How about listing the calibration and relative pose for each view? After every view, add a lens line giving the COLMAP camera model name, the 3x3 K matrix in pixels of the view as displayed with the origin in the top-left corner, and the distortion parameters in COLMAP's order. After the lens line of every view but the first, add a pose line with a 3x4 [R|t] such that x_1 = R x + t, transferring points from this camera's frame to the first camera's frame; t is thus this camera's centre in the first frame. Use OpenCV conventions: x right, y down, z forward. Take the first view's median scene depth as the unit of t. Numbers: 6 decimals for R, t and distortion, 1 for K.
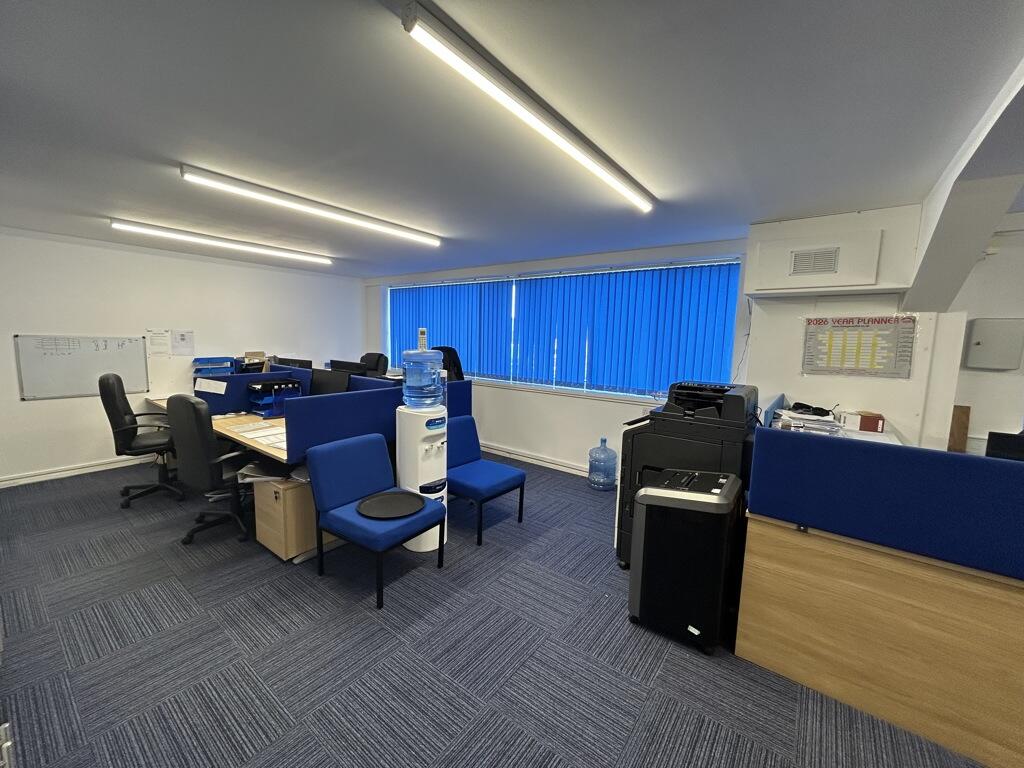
lens RADIAL K [[412.7, 0, 510.3], [0, 412.7, 383.6], [0, 0, 1]] dist [0.000197, -0.000090]
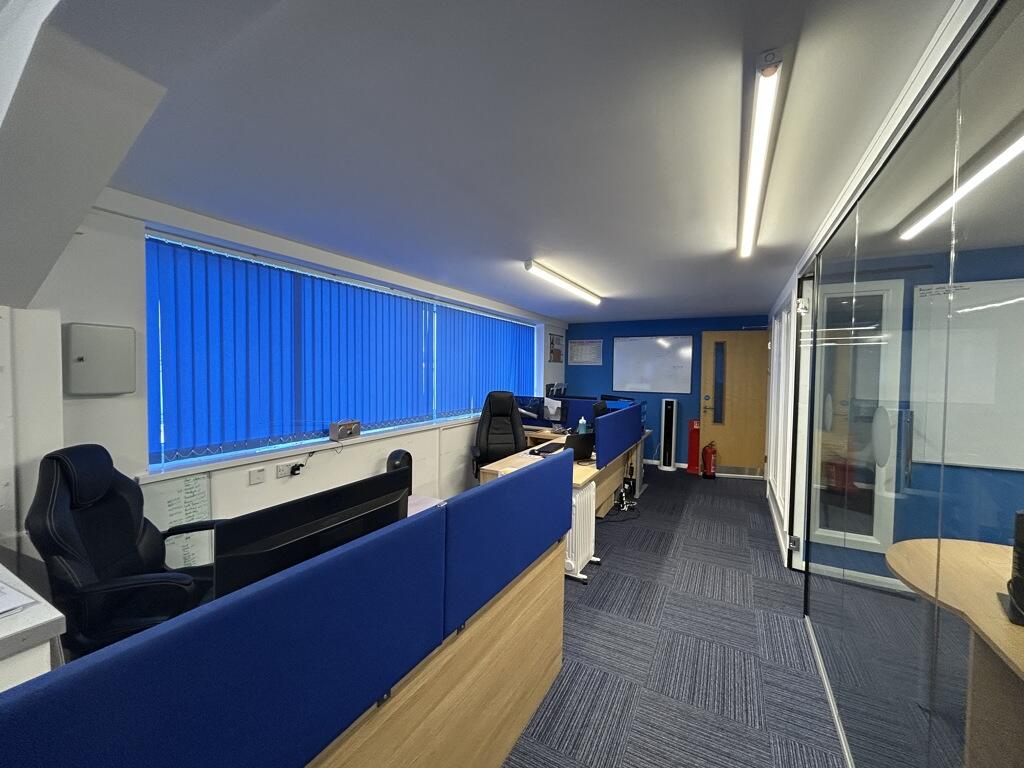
lens RADIAL K [[412.7, 0, 510.2], [0, 412.7, 382.6], [0, 0, 1]] dist [0.000197, -0.000090]
pose [[-0.159415, -0.064570, 0.985098, 0.335655], [0.103122, 0.991311, 0.081665, -0.040518], [-0.981811, 0.114604, -0.151371, 0.402409]]
